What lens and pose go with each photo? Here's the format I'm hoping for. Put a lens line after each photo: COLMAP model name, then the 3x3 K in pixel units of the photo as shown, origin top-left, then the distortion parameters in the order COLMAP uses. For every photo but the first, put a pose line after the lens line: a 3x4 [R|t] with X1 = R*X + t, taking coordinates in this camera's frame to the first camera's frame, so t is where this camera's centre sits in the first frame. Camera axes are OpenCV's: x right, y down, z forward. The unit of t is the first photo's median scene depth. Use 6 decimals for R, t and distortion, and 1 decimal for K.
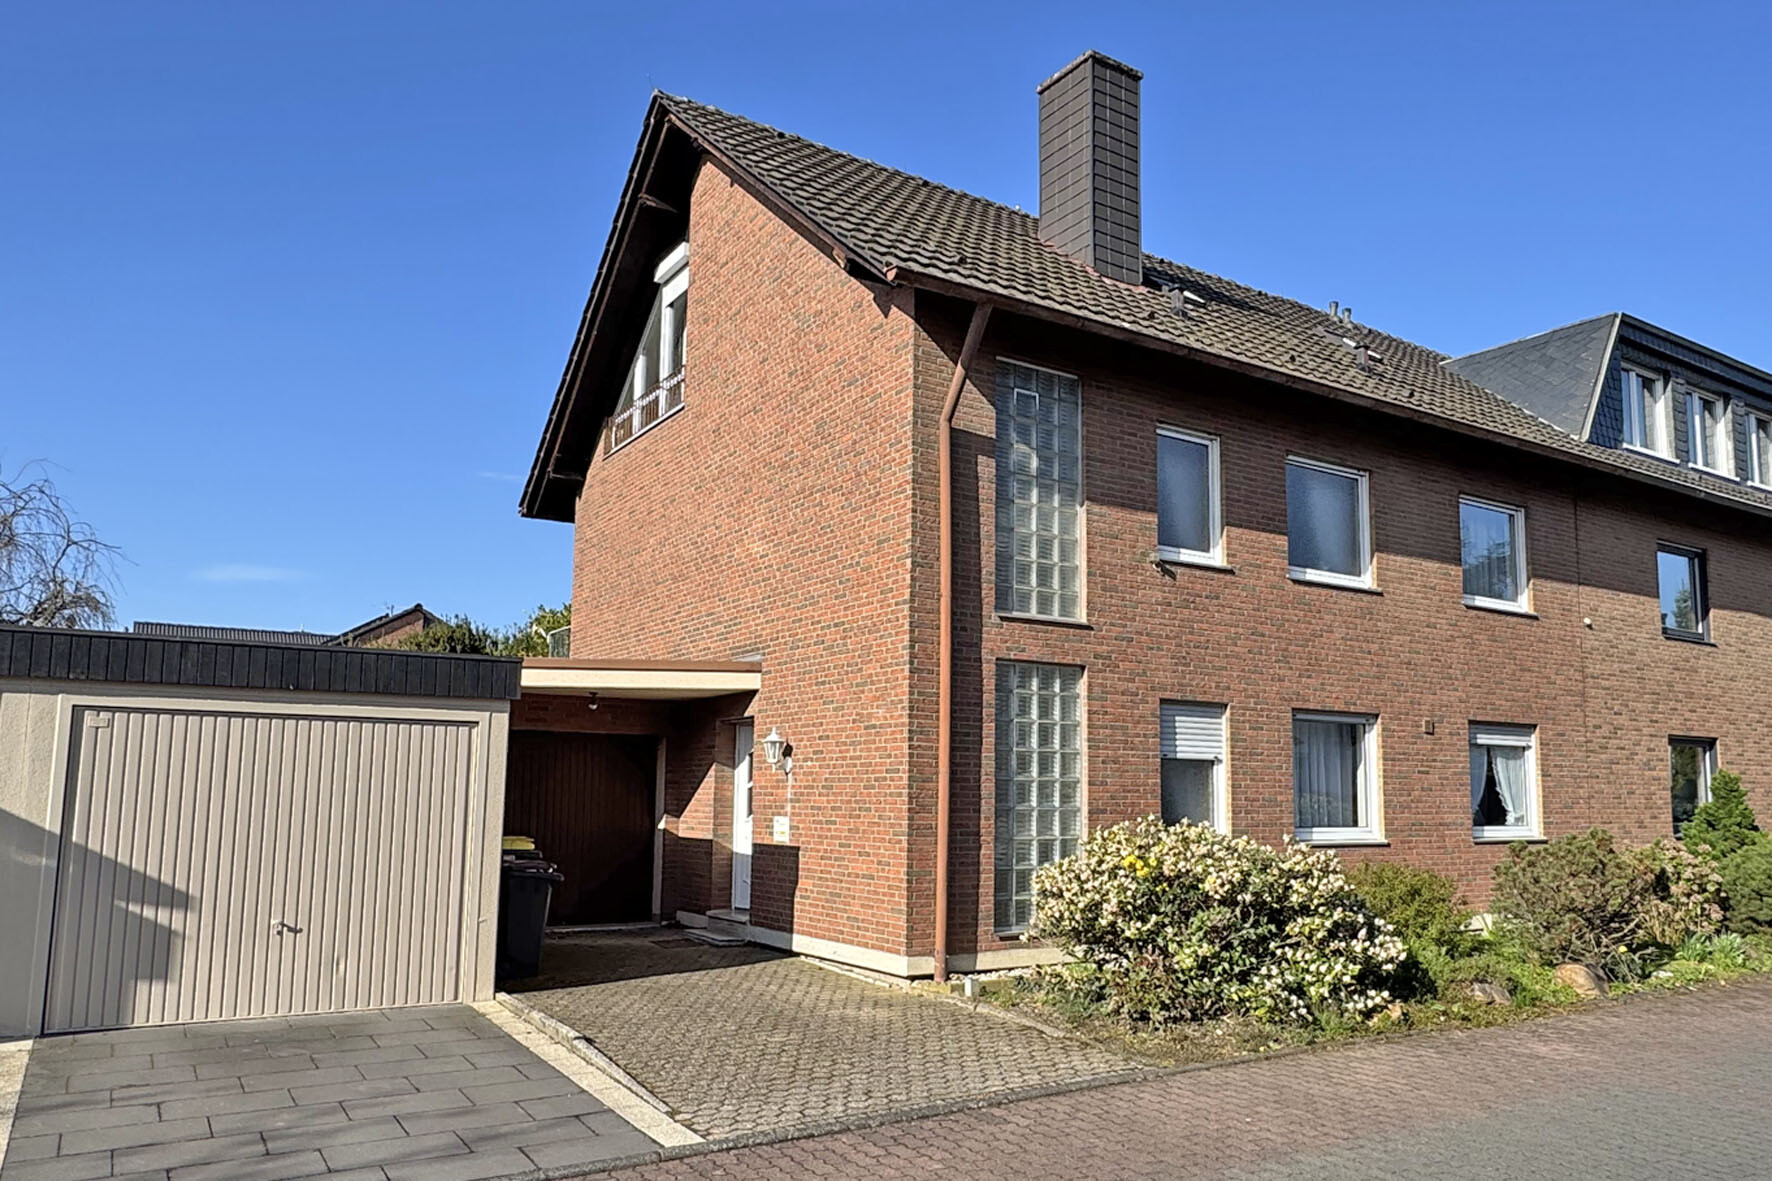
lens RADIAL K [[1226.3, 0, 886.0], [0, 1226.3, 590.5], [0, 0, 1]] dist [-0.007520, -0.001887]
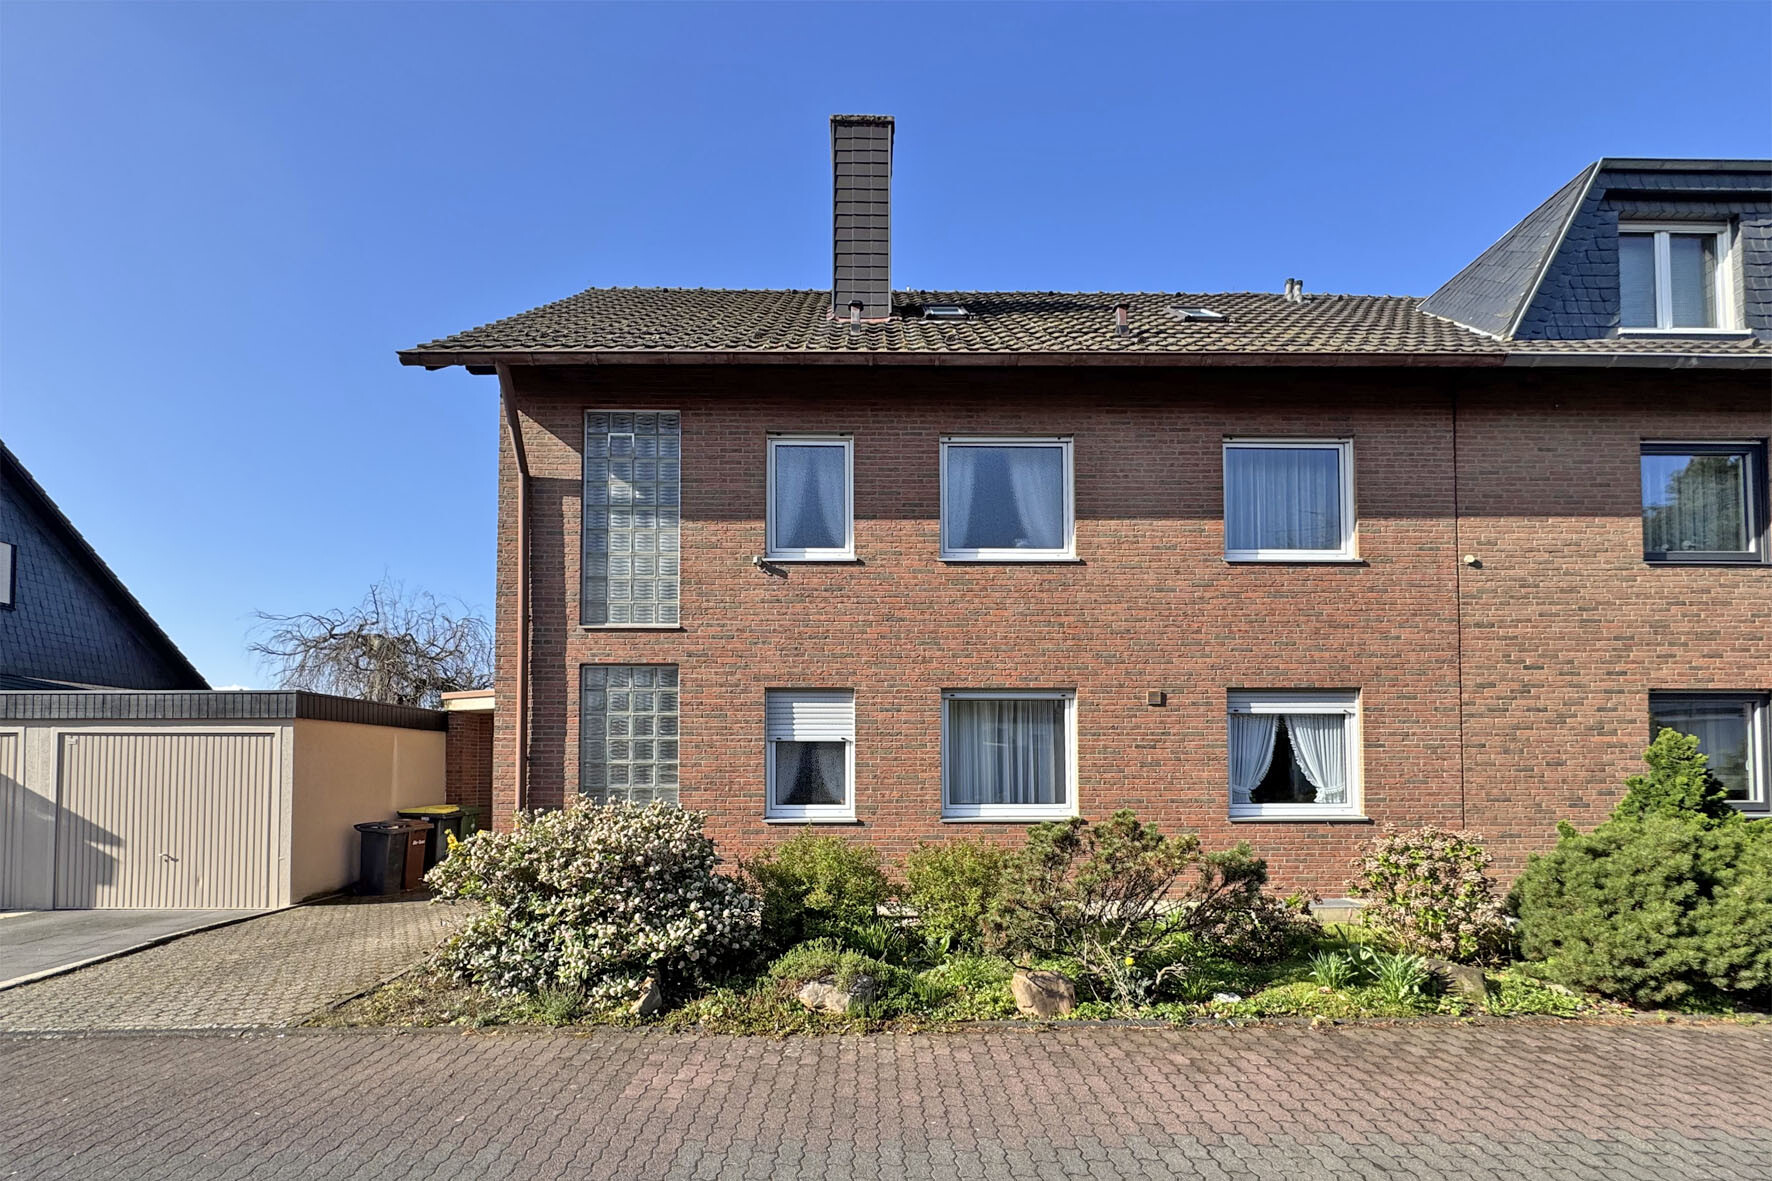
lens RADIAL K [[743.9, 0, 885.0], [0, 743.9, 713.1], [0, 0, 1]] dist [-0.000389, -0.000379]
pose [[0.852450, -0.051568, -0.520259, 0.620737], [0.096372, 0.993570, 0.059424, 0.076355], [0.513849, -0.100794, 0.851939, 0.452384]]
